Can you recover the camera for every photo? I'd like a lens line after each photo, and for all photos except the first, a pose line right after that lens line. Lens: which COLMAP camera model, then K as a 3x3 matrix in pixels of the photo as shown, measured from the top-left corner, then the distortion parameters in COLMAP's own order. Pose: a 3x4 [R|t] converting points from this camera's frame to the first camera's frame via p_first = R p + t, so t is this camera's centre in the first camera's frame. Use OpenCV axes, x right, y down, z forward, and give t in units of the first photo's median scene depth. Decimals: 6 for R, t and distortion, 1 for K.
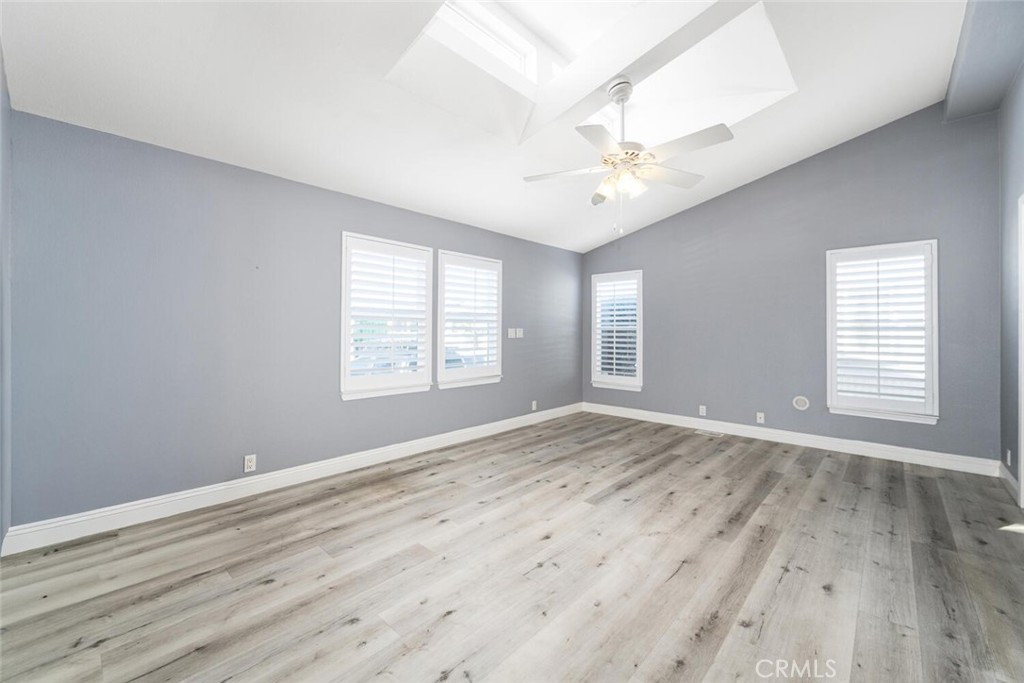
lens RADIAL K [[407.4, 0, 514.8], [0, 407.4, 330.9], [0, 0, 1]] dist [0.001226, -0.000241]
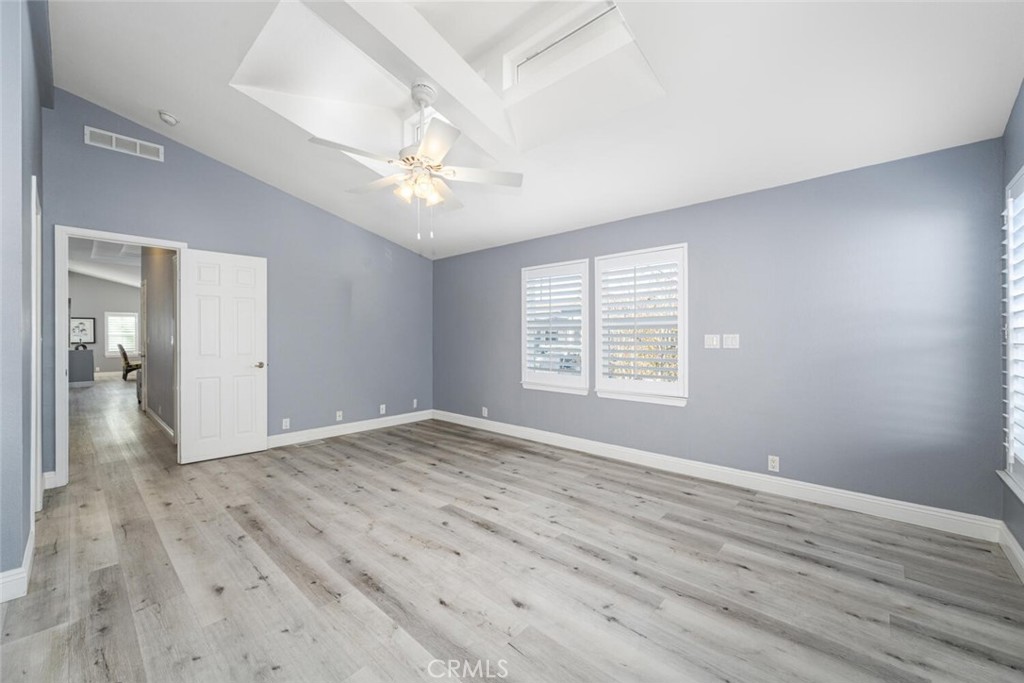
lens RADIAL K [[407.4, 0, 515.4], [0, 407.4, 342.0], [0, 0, 1]] dist [0.001226, -0.000241]
pose [[0.006334, 0.007013, -0.999955, 1.115278], [0.002453, 0.999972, 0.007029, 0.001952], [0.999977, -0.002498, 0.006316, 1.082573]]
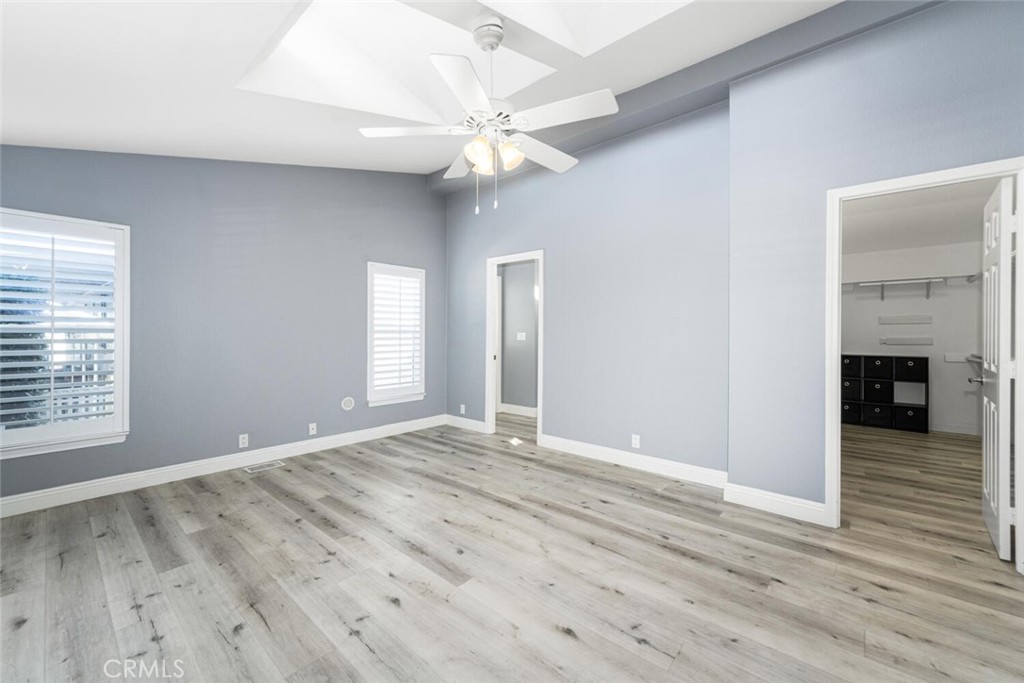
lens RADIAL K [[407.4, 0, 510.5], [0, 407.4, 334.6], [0, 0, 1]] dist [0.001226, -0.000241]
pose [[-0.015426, -0.006792, 0.999858, -0.478768], [-0.001843, 0.999975, 0.006764, -0.008353], [-0.999879, -0.001738, -0.015438, 0.859744]]
